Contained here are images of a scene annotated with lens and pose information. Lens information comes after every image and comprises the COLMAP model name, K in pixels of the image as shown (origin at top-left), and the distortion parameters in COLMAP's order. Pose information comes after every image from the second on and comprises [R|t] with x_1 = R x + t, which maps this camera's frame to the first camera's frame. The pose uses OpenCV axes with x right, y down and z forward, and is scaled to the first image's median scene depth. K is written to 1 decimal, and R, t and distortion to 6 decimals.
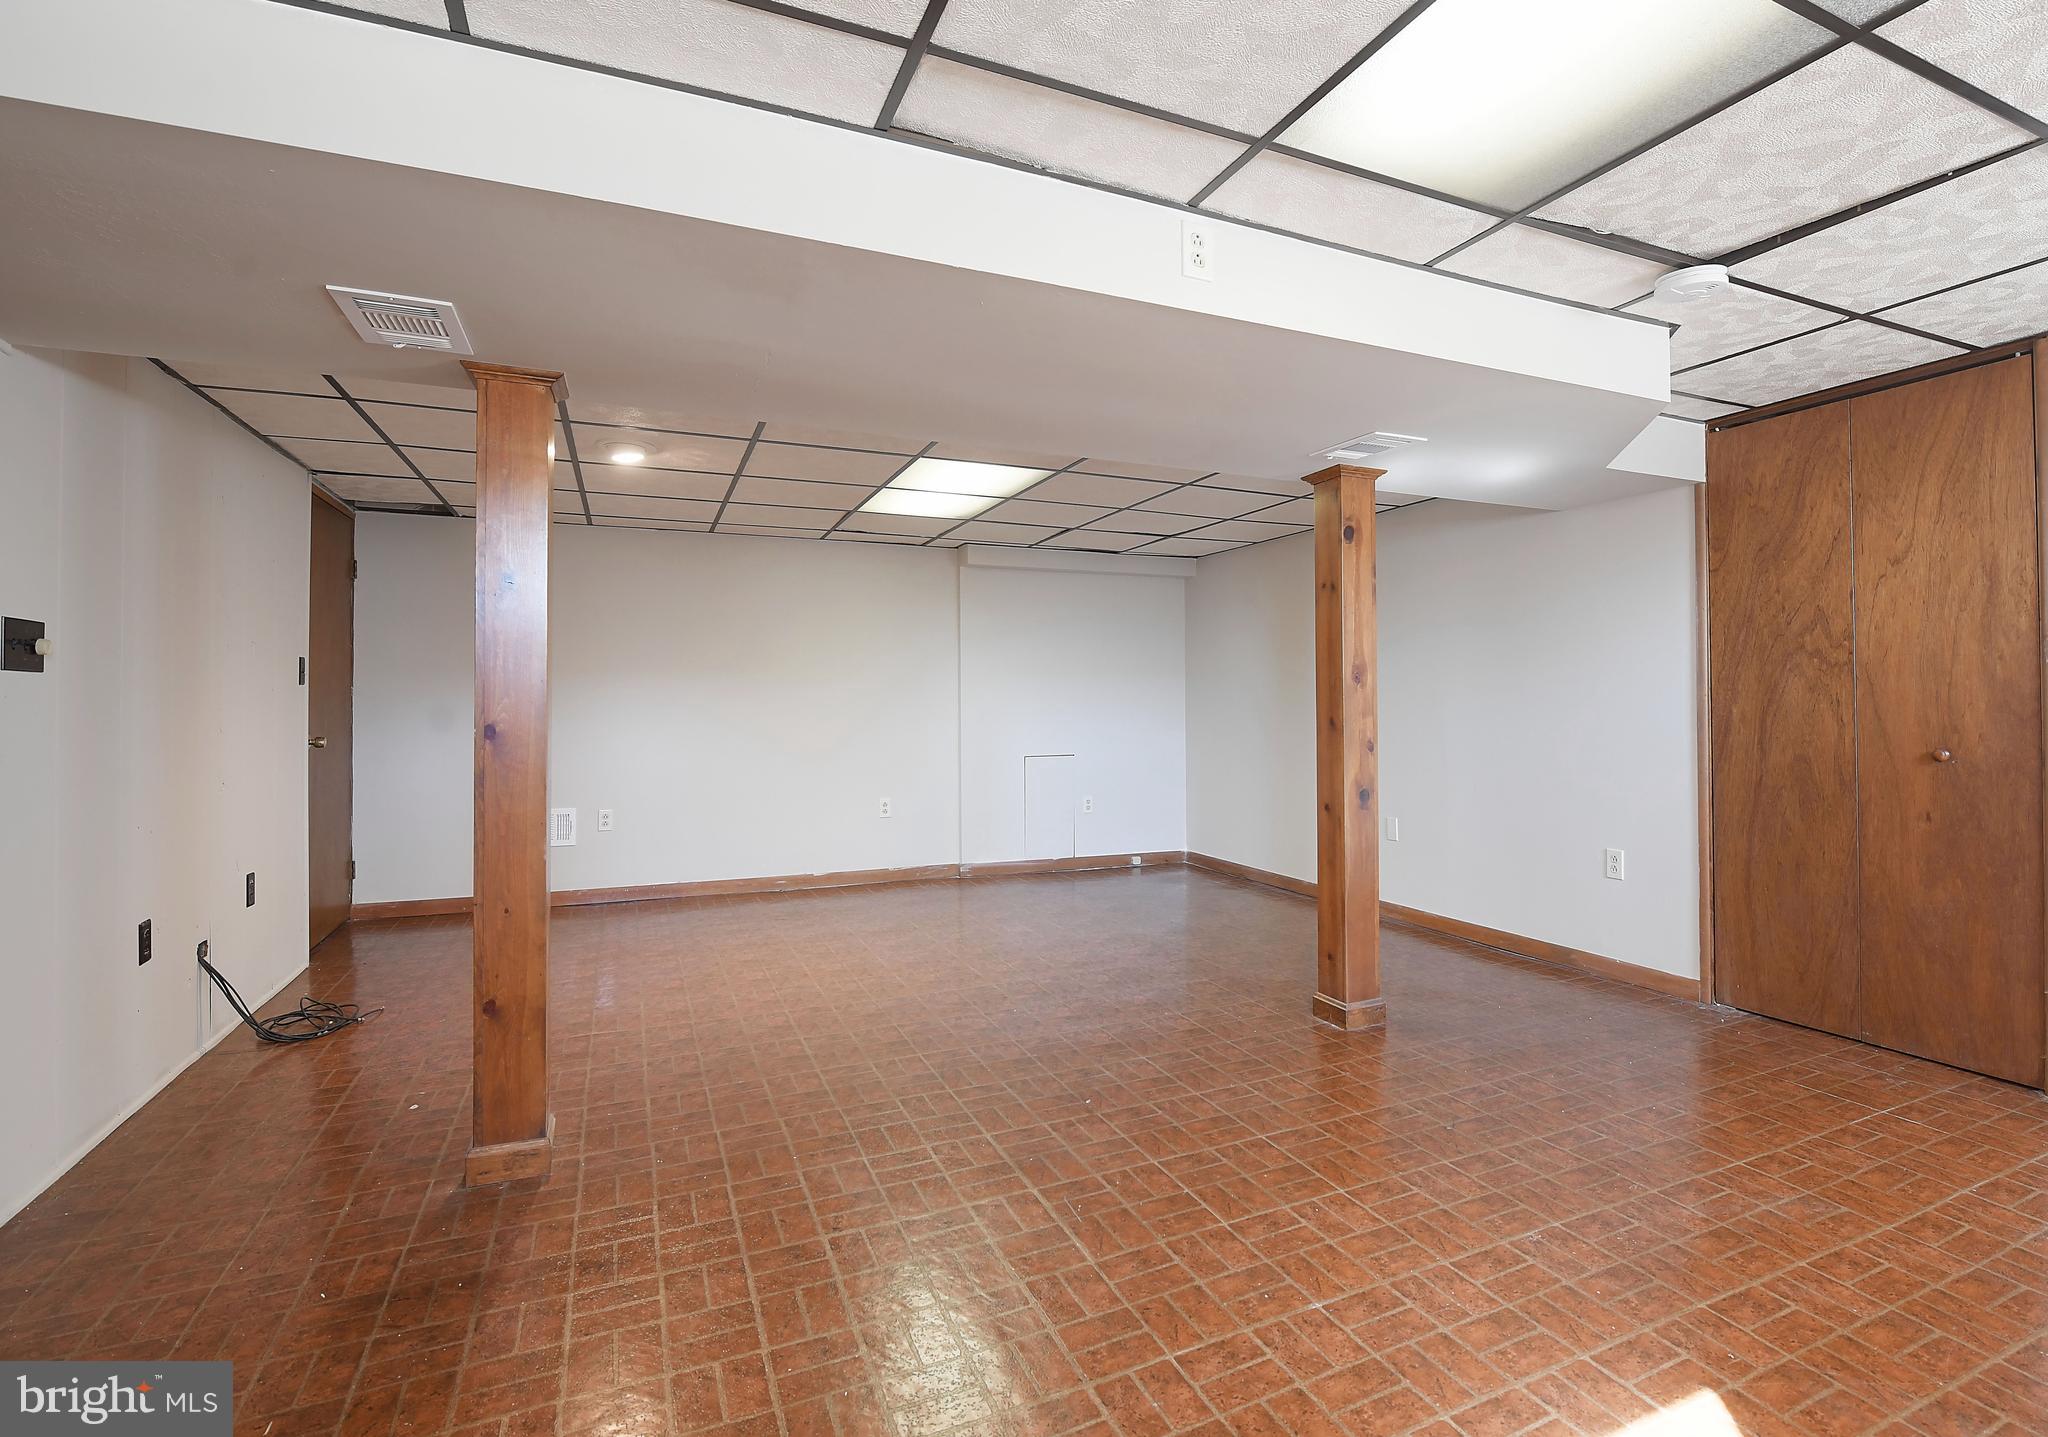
lens RADIAL K [[985.0, 0, 1005.3], [0, 985.0, 684.5], [0, 0, 1]] dist [-0.012627, -0.000264]
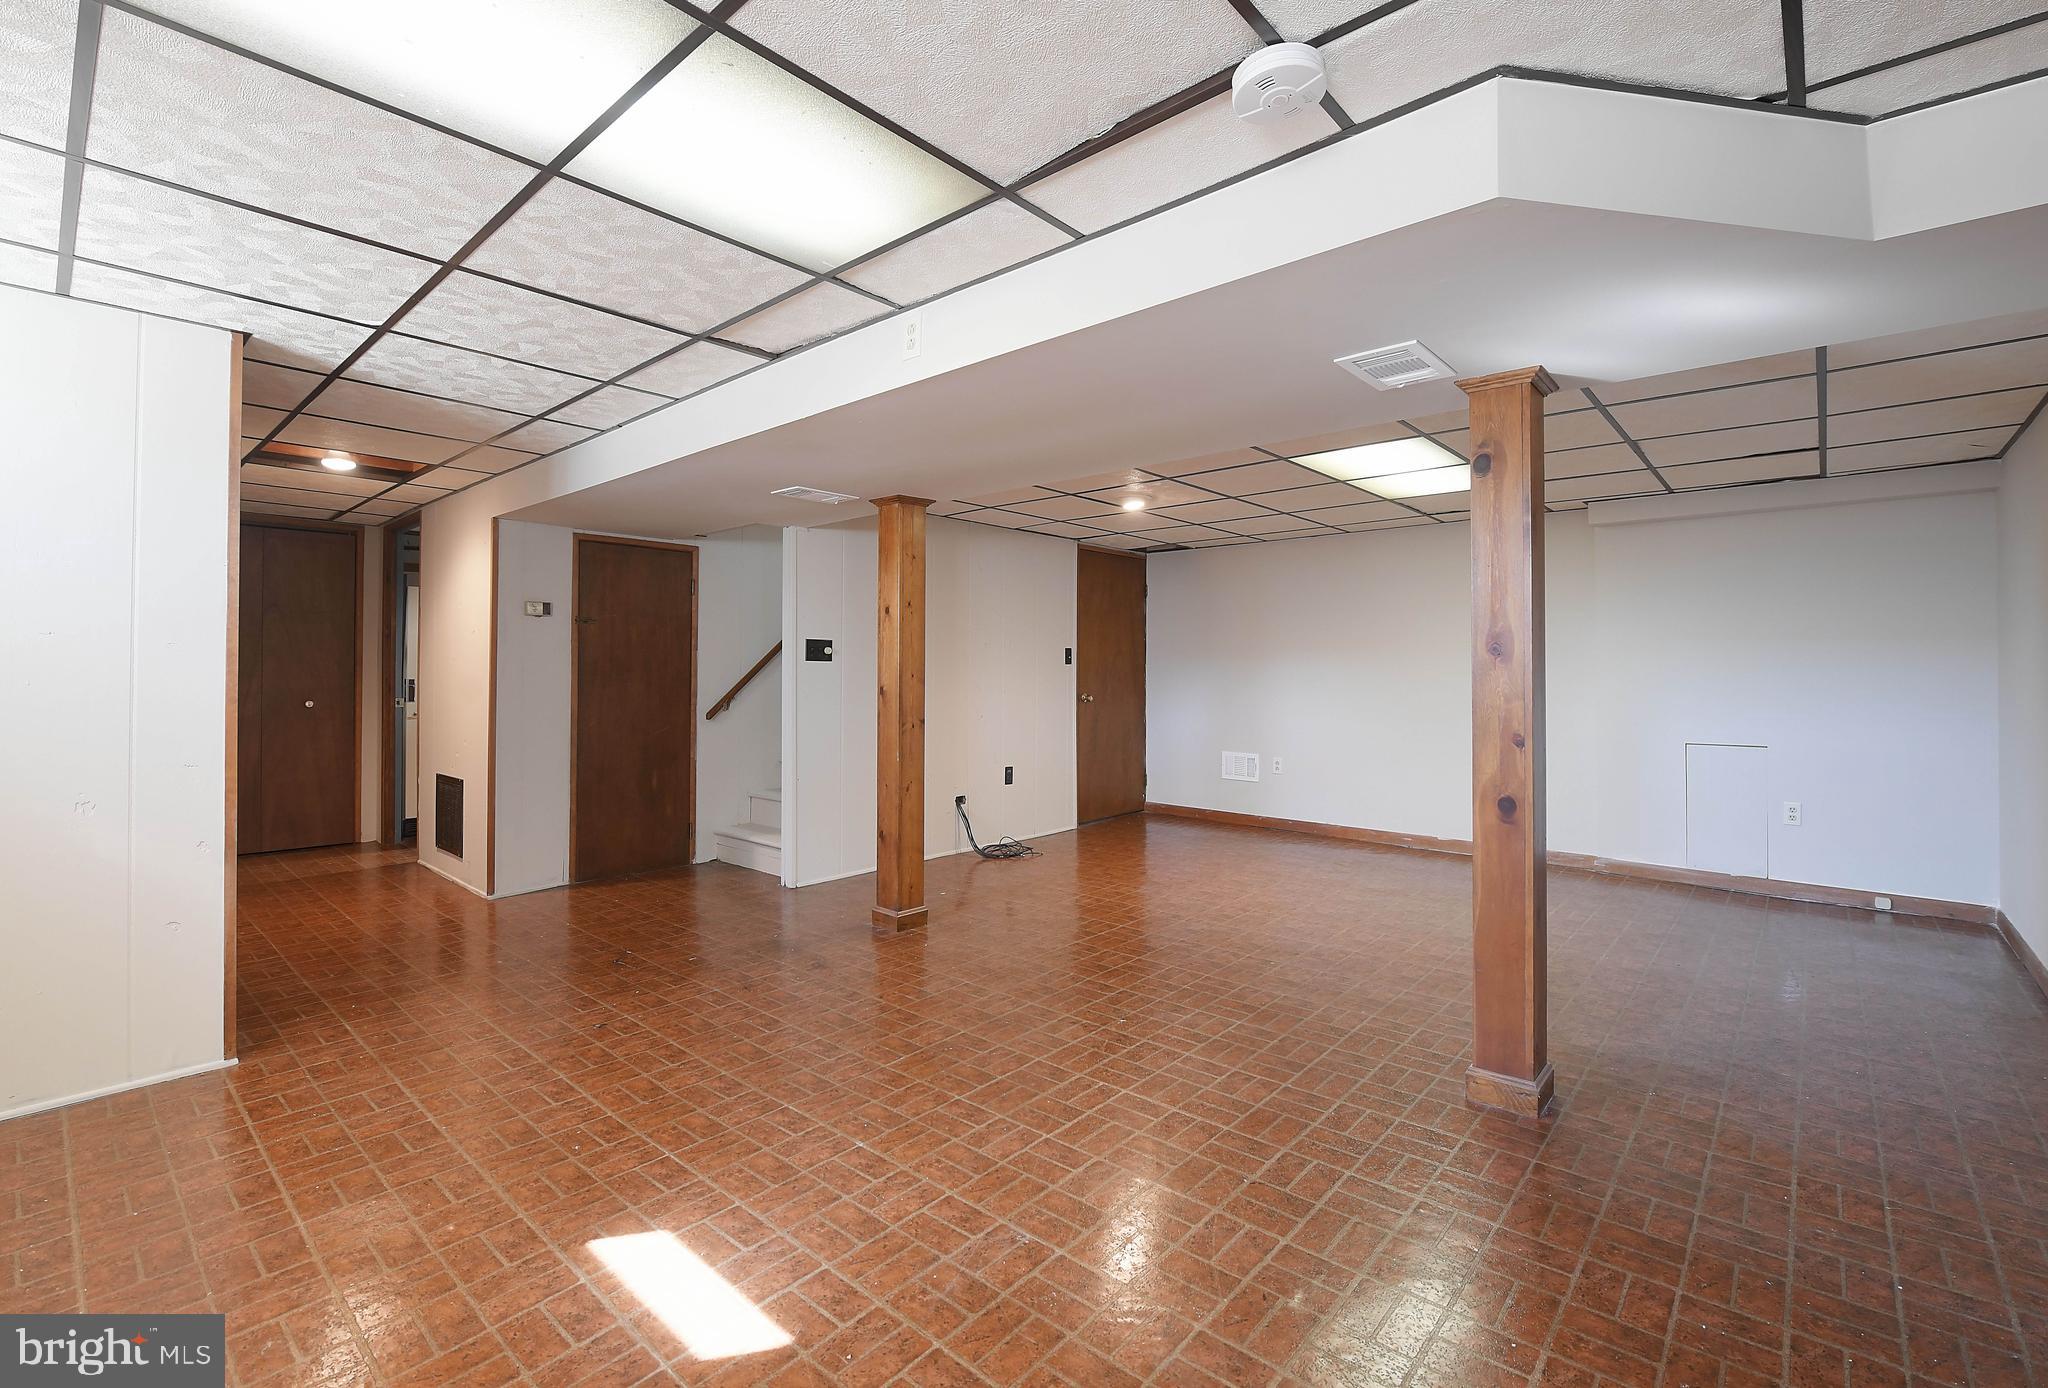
lens RADIAL K [[818.7, 0, 1025.2], [0, 818.7, 661.6], [0, 0, 1]] dist [-0.009287, -0.000113]
pose [[0.461056, -0.007909, -0.887336, 0.997545], [0.010977, 0.999935, -0.003209, -0.000386], [0.887303, -0.008260, 0.461113, 0.504149]]
